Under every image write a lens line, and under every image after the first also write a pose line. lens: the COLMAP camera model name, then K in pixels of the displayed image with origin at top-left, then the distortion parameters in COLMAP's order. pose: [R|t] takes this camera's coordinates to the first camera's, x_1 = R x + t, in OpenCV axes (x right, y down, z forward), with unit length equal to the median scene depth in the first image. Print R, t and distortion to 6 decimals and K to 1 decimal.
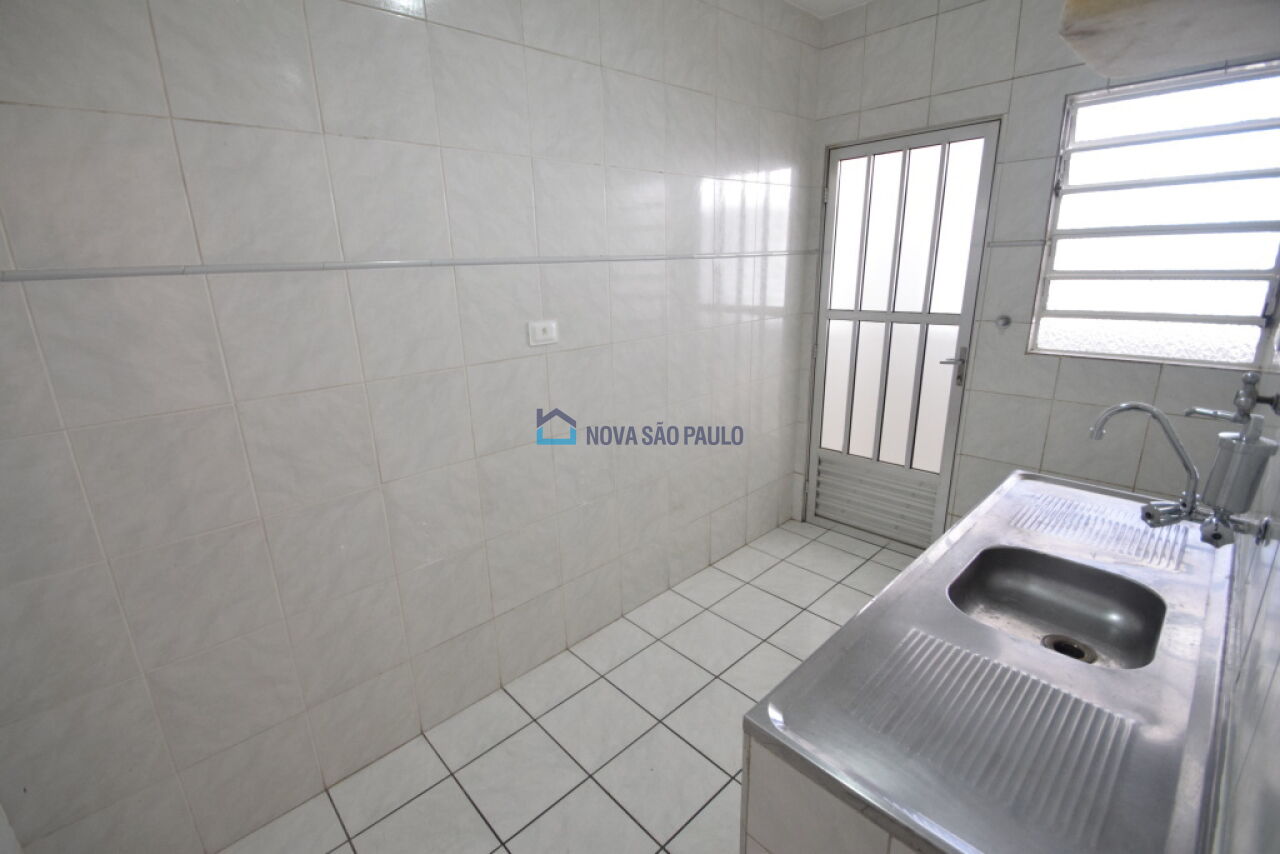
lens RADIAL K [[578.8, 0, 640.0], [0, 578.8, 427.0], [0, 0, 1]] dist [-0.000957, -0.000263]
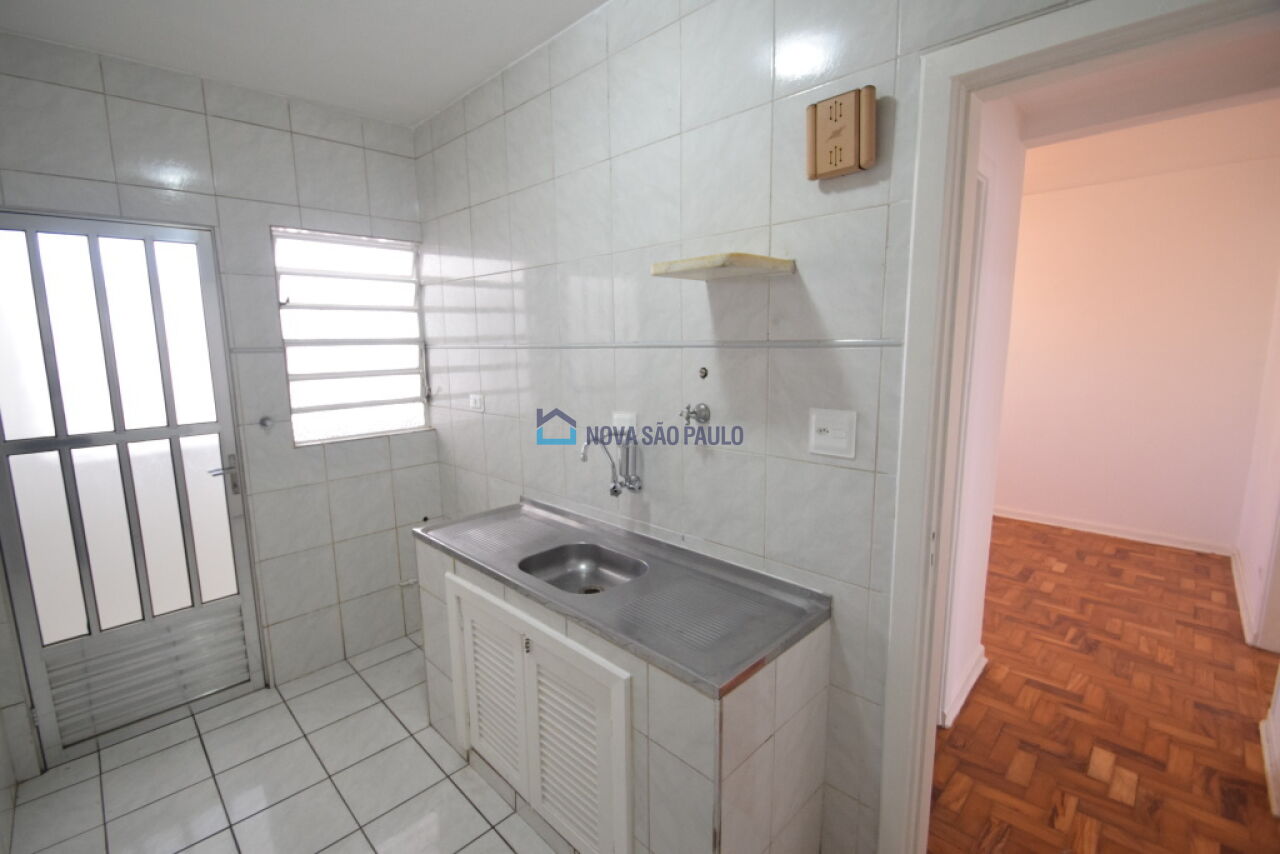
lens RADIAL K [[563.1, 0, 640.1], [0, 563.1, 433.2], [0, 0, 1]] dist [-0.001182, -0.000242]
pose [[-0.026914, -0.128113, 0.991394, -0.364996], [0.293531, 0.947021, 0.130347, -0.092667], [-0.955571, 0.294513, 0.012117, 0.330603]]
